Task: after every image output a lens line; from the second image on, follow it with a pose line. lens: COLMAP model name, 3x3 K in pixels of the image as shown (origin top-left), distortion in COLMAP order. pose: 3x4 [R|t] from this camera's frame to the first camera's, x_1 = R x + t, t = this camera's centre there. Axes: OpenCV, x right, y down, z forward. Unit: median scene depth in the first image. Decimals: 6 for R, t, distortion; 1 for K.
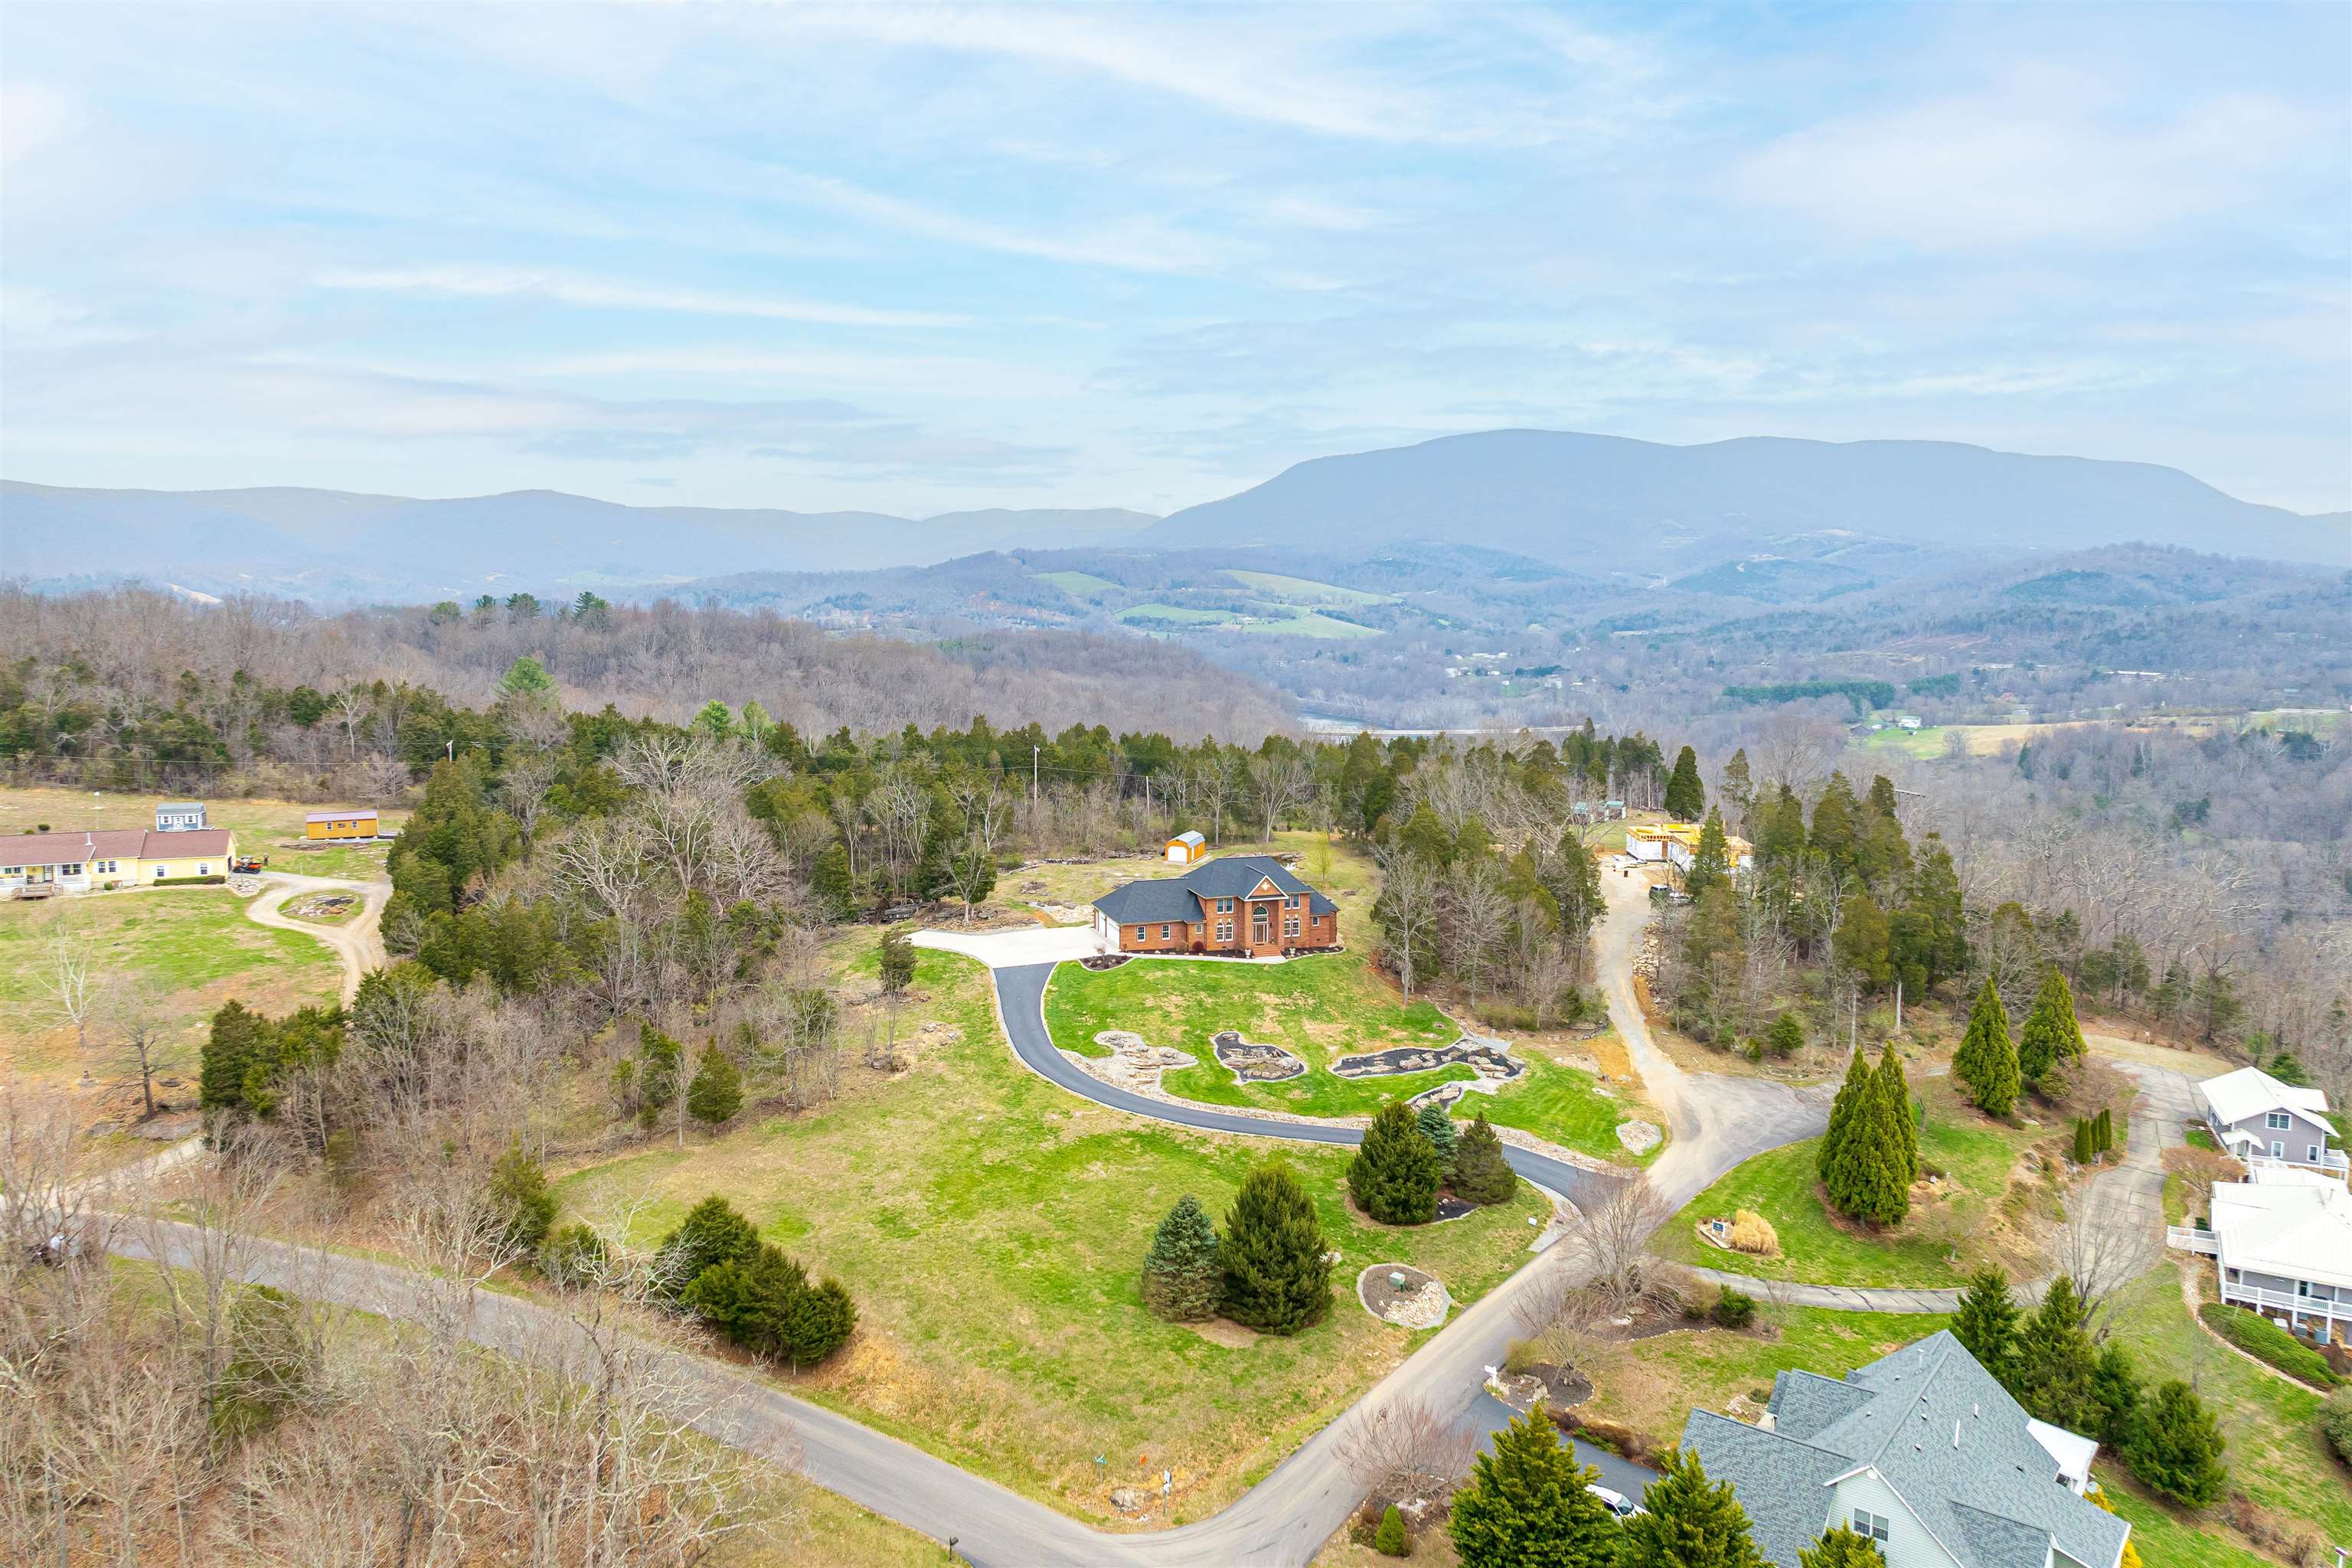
lens RADIAL K [[1637.8, 0, 1171.7], [0, 1637.8, 723.2], [0, 0, 1]] dist [-0.026906, 0.008539]
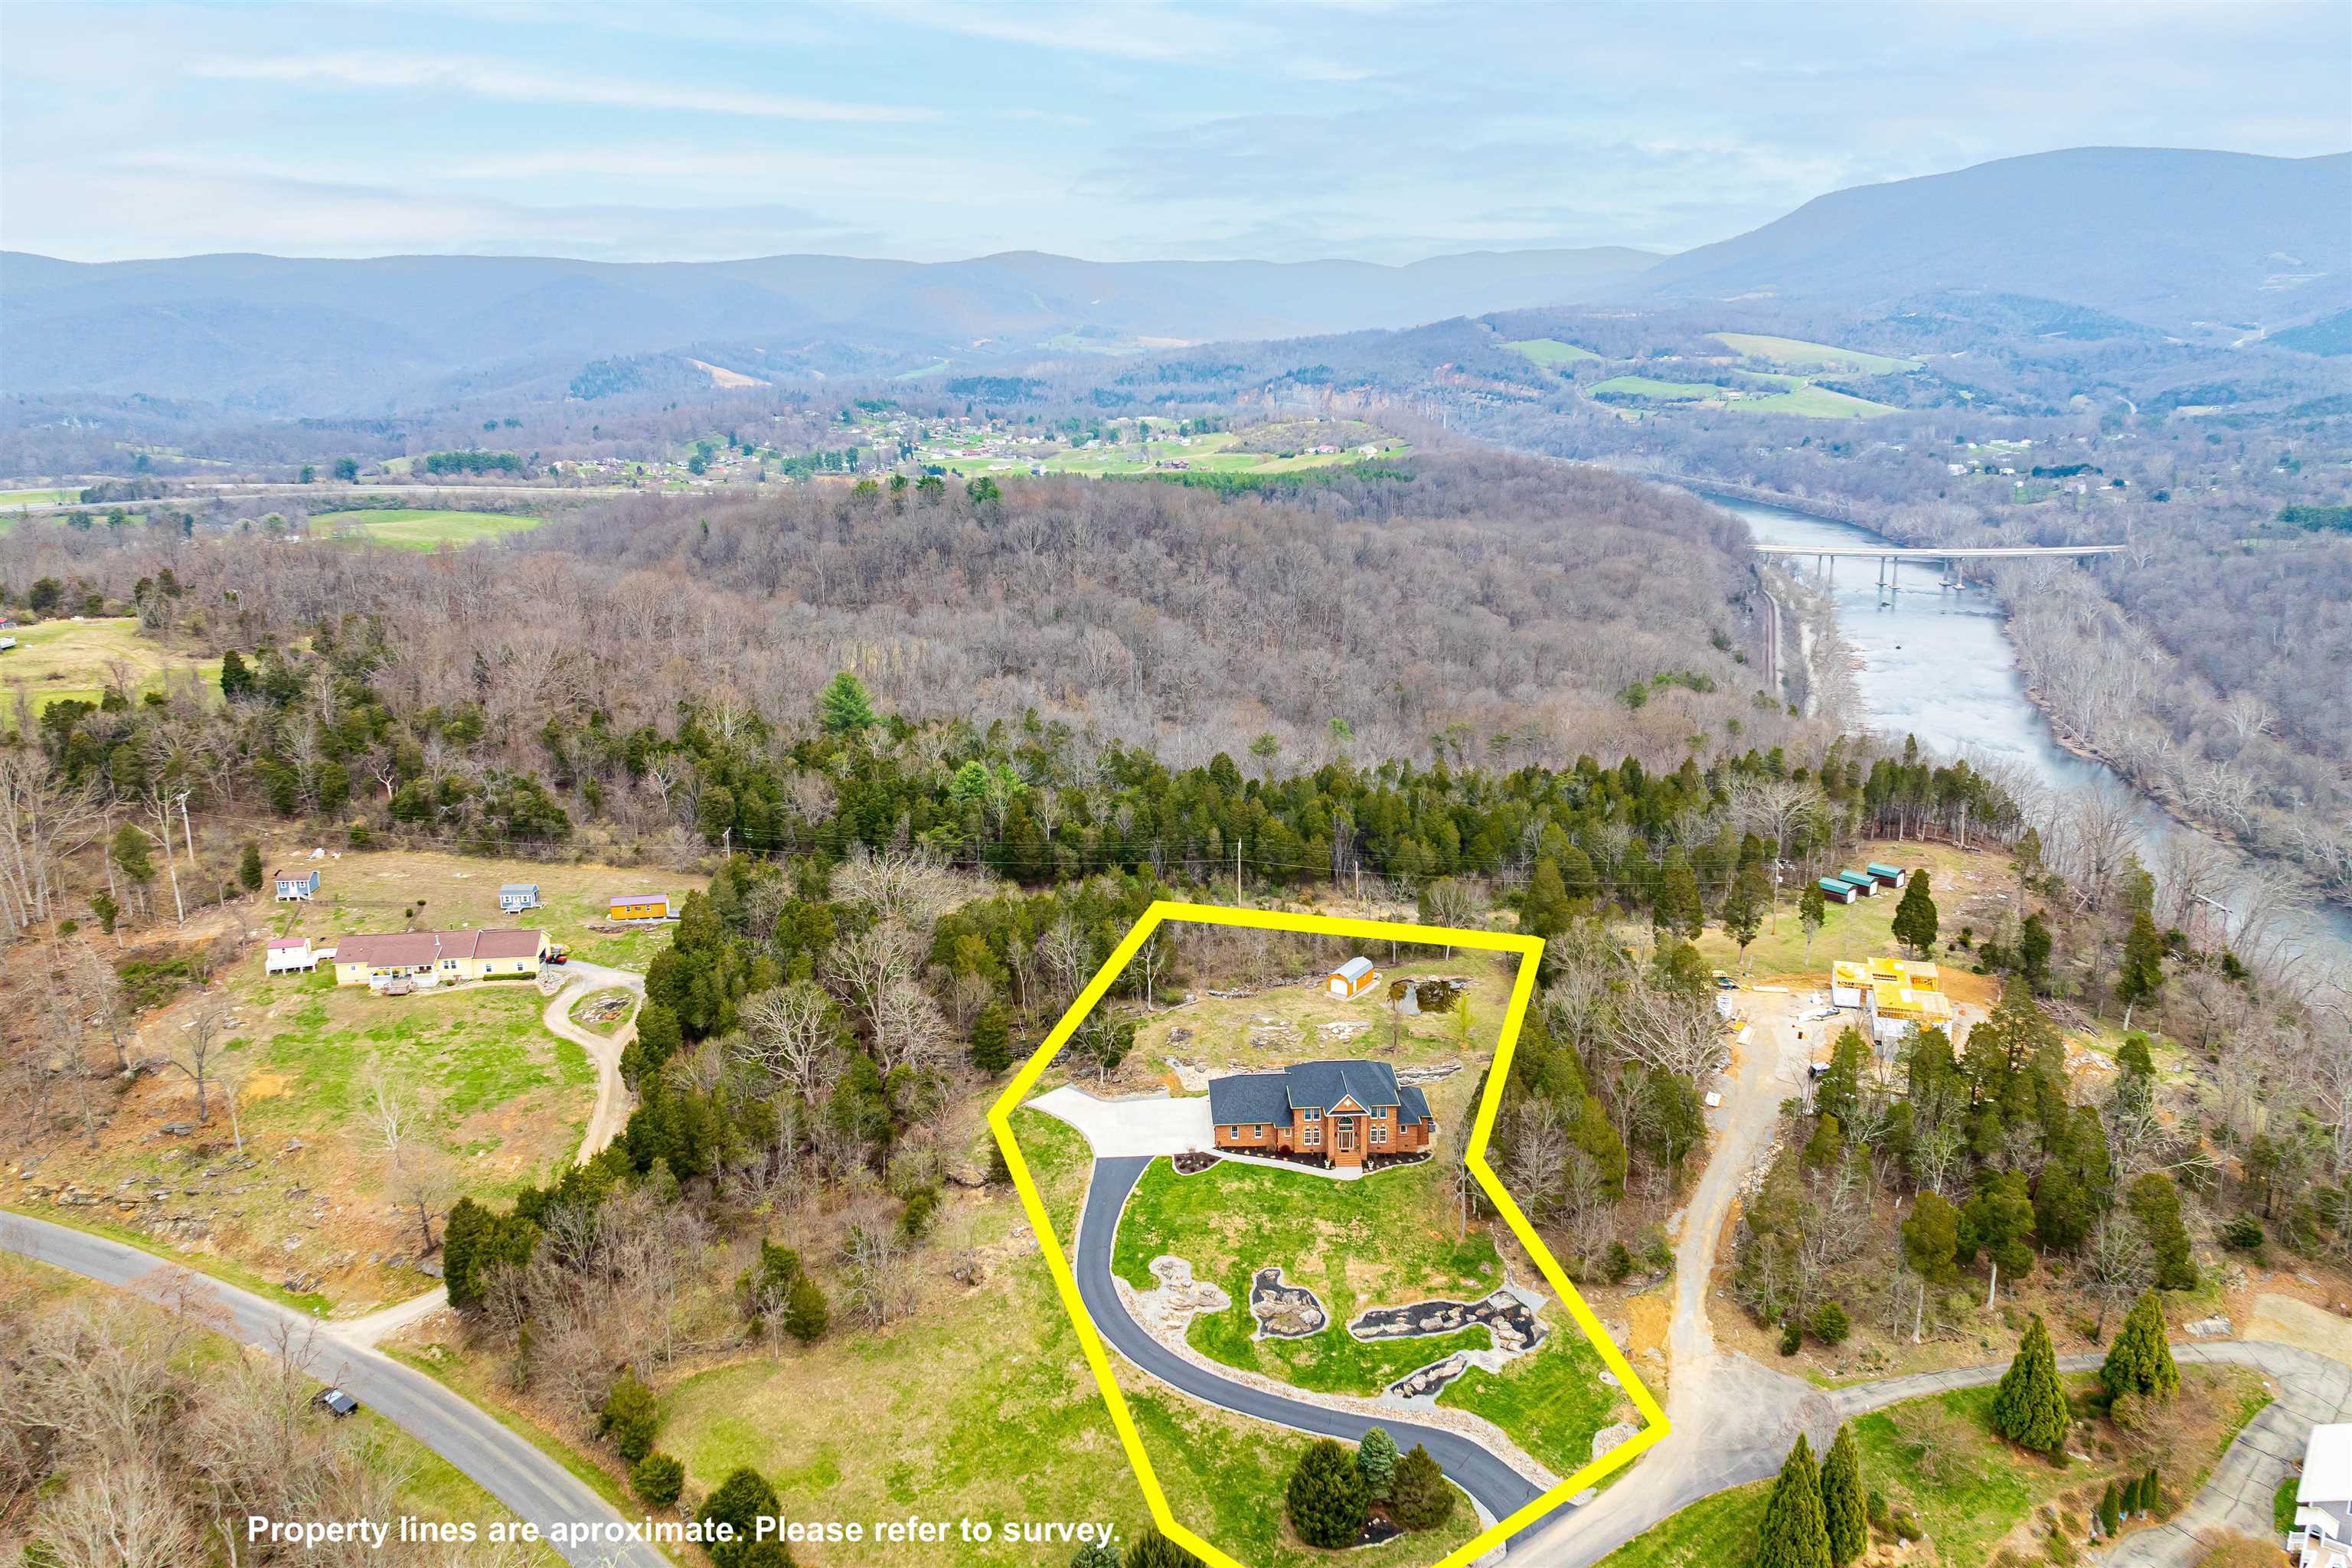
lens RADIAL K [[1683.3, 0, 1171.6], [0, 1683.3, 689.0], [0, 0, 1]] dist [-0.036327, 0.021725]
pose [[0.959371, 0.038674, -0.279484, 0.244639], [-0.003480, 0.992108, 0.125340, -0.307687], [0.282125, -0.119275, 0.951934, -0.044352]]
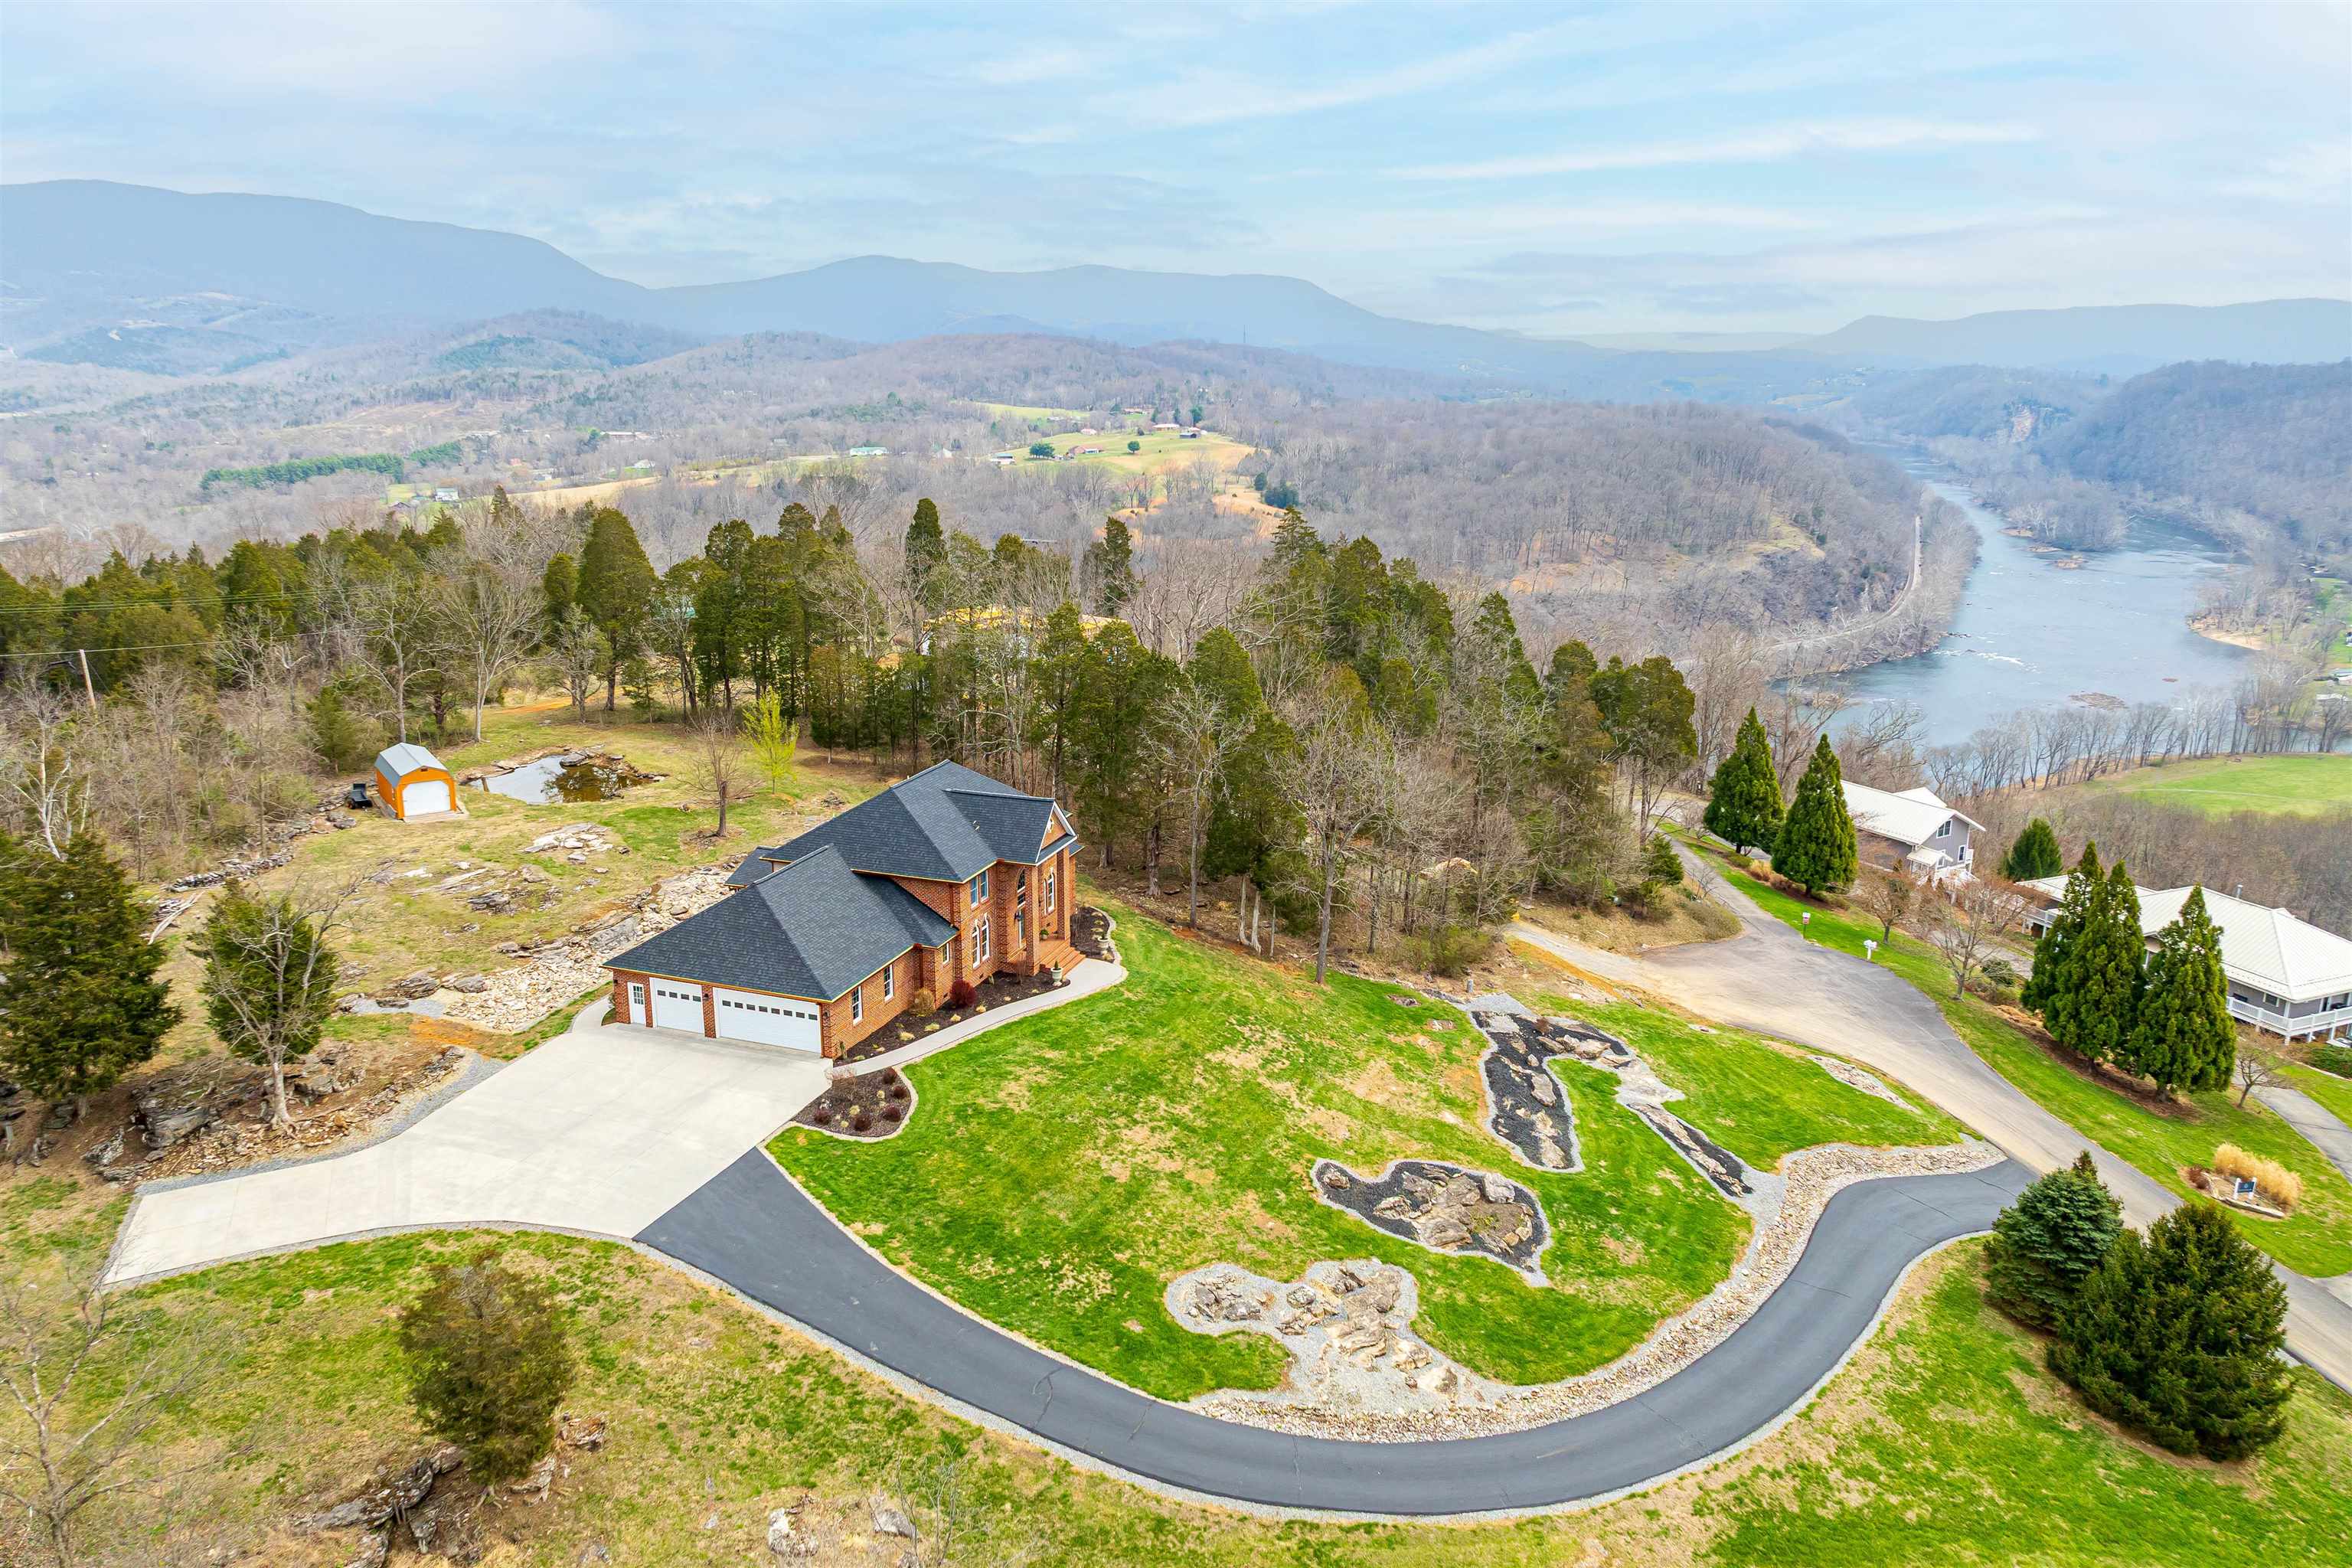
lens RADIAL K [[1644.8, 0, 1179.0], [0, 1644.8, 757.4], [0, 0, 1]] dist [-0.030158, 0.015975]
pose [[0.609967, -0.191935, 0.768831, -0.275750], [0.070454, 0.979517, 0.188636, -0.004173], [-0.789288, -0.060894, 0.610996, 0.693306]]
